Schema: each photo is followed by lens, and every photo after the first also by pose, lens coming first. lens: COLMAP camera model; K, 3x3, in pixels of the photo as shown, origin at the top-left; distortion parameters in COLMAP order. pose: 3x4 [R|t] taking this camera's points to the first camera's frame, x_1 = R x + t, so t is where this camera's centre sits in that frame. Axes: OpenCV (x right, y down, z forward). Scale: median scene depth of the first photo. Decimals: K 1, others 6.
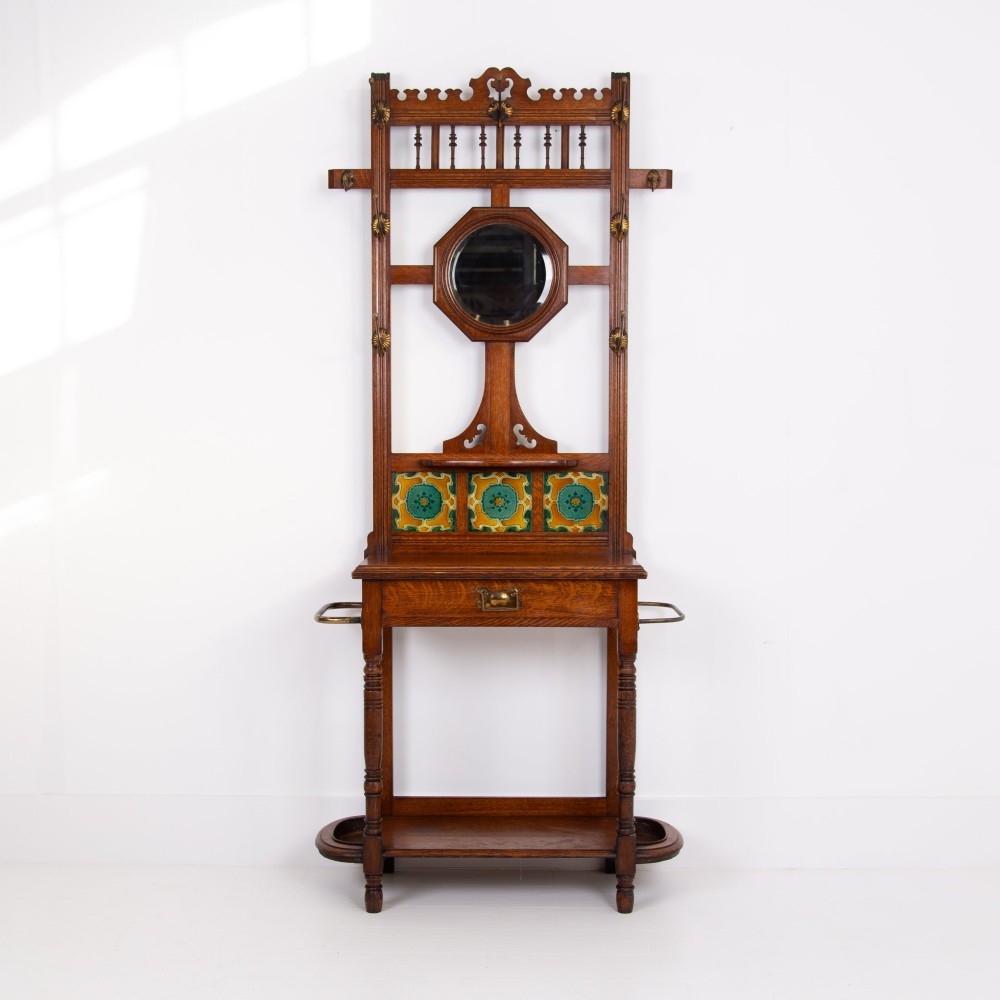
lens RADIAL K [[1607.3, 0, 500.0], [0, 1607.3, 500.0], [0, 0, 1]] dist [0.006959, 0.012220]
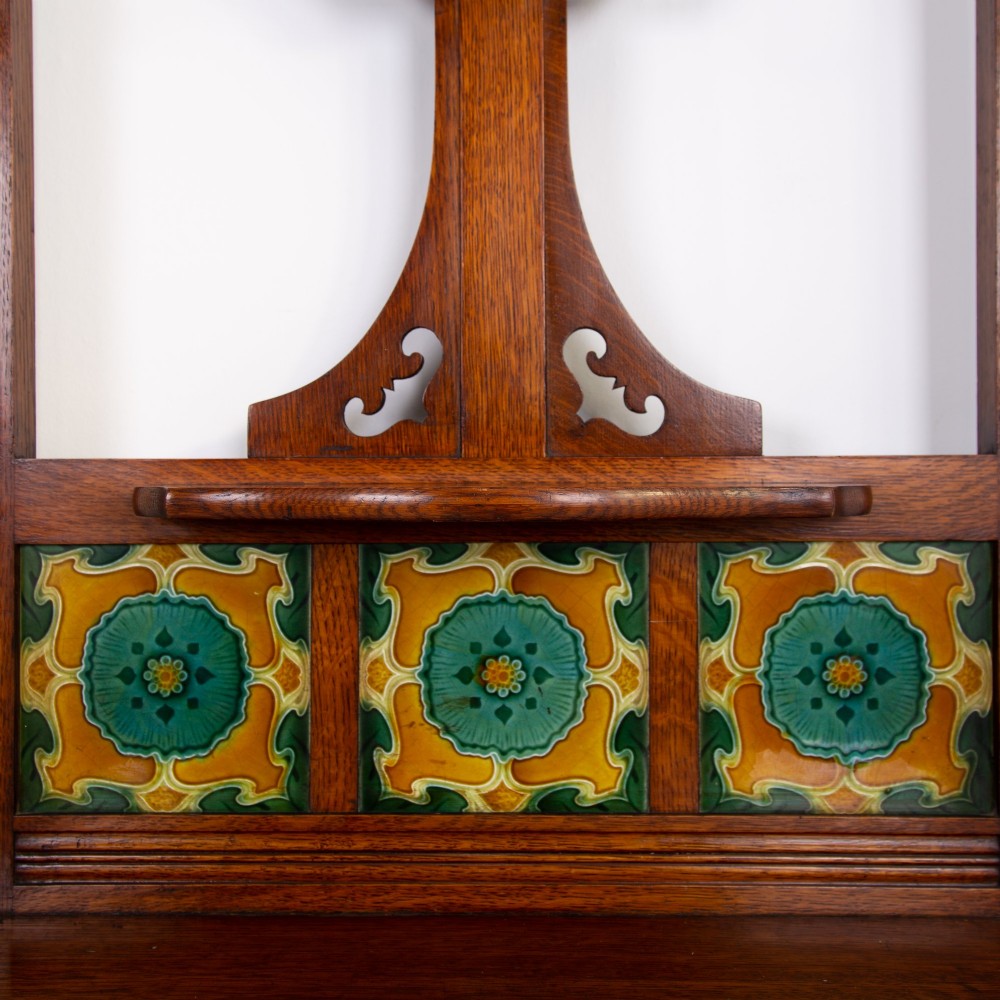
lens RADIAL K [[1096.4, 0, 510.4], [0, 1096.4, 445.9], [0, 0, 1]] dist [0.016978, 0.007528]
pose [[0.999897, -0.004389, -0.013675, 0.003081], [0.003451, 0.997683, -0.067941, -0.020352], [0.013942, 0.067887, 0.997596, 0.846466]]
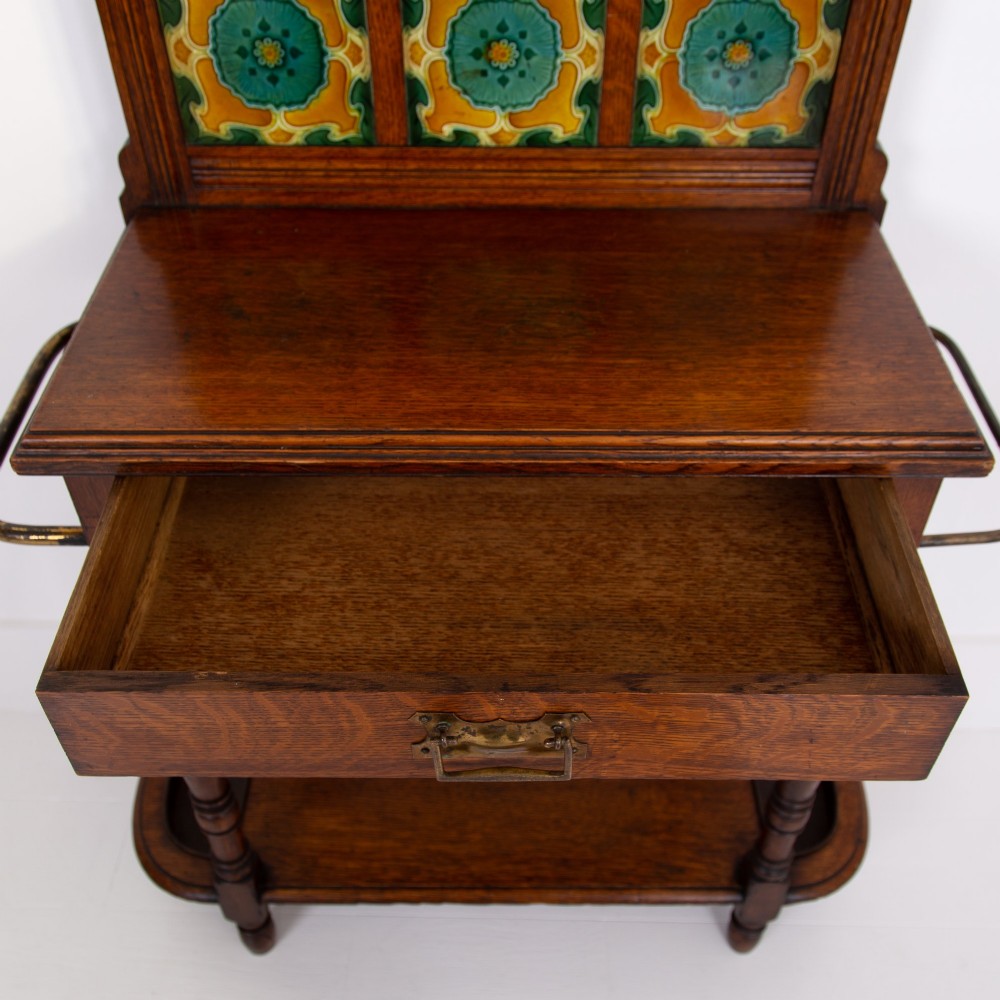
lens RADIAL K [[1094.0, 0, 506.4], [0, 1094.0, 558.1], [0, 0, 1]] dist [0.017952, -0.013633]
pose [[0.999993, 0.001765, 0.003379, -0.000088], [-0.003571, 0.744020, 0.668148, -0.071037], [-0.001335, -0.668155, 0.744021, 0.768609]]
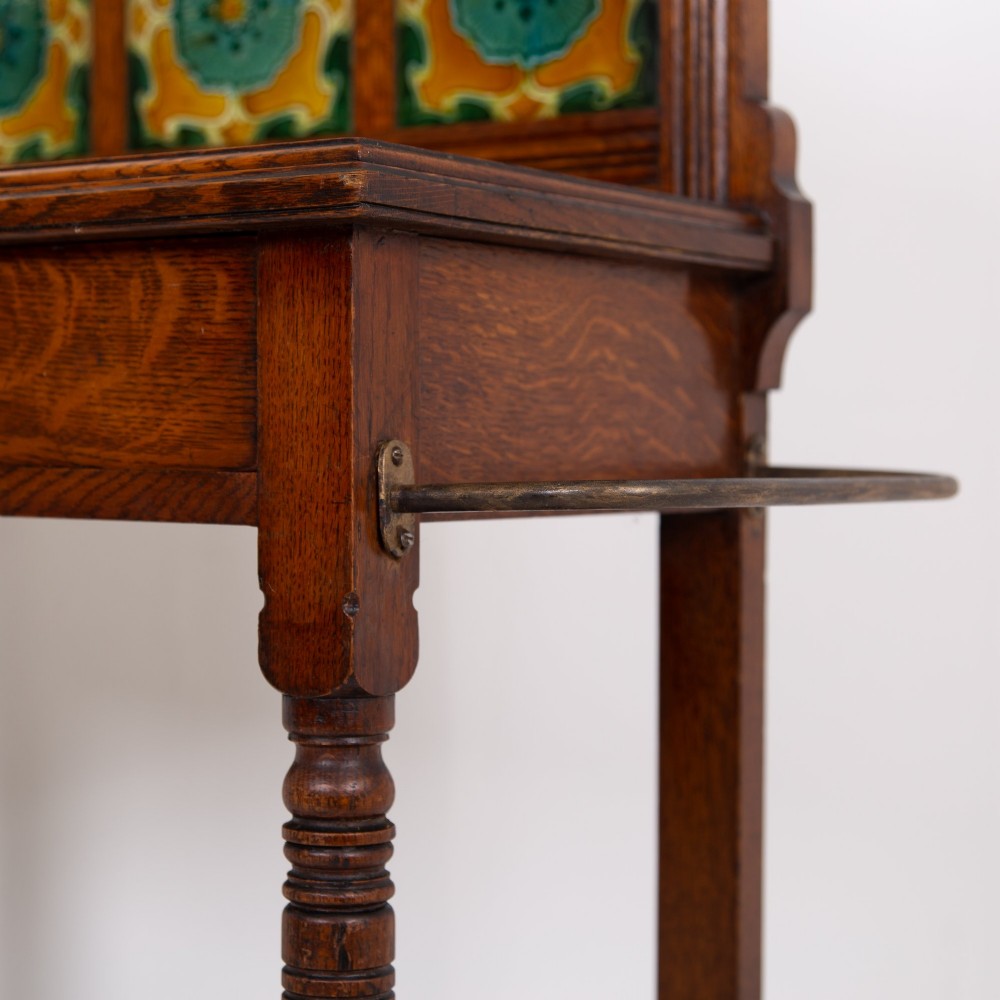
lens RADIAL K [[2368.7, 0, 454.9], [0, 2368.7, 500.2], [0, 0, 1]] dist [-0.005924, 0.123630]
pose [[0.828698, 0.014937, -0.559496, 0.209435], [-0.031738, 0.999289, -0.020331, 0.074813], [0.558795, 0.034606, 0.828584, 0.748359]]
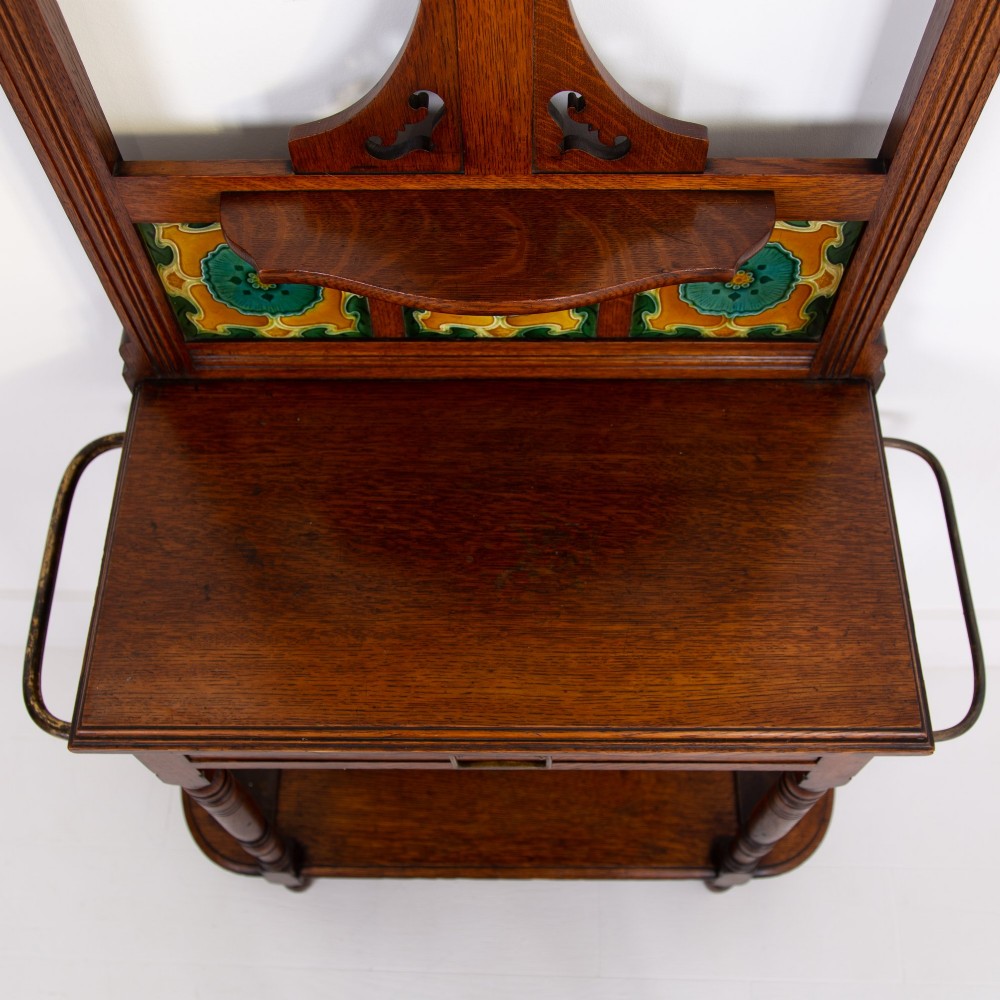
lens RADIAL K [[1147.1, 0, 505.0], [0, 1147.1, 525.6], [0, 0, 1]] dist [-0.036253, 0.001417]
pose [[0.999913, 0.001446, -0.013111, 0.003959], [0.010622, 0.501038, 0.865360, -0.170550], [0.007820, -0.865424, 0.500979, 0.845287]]
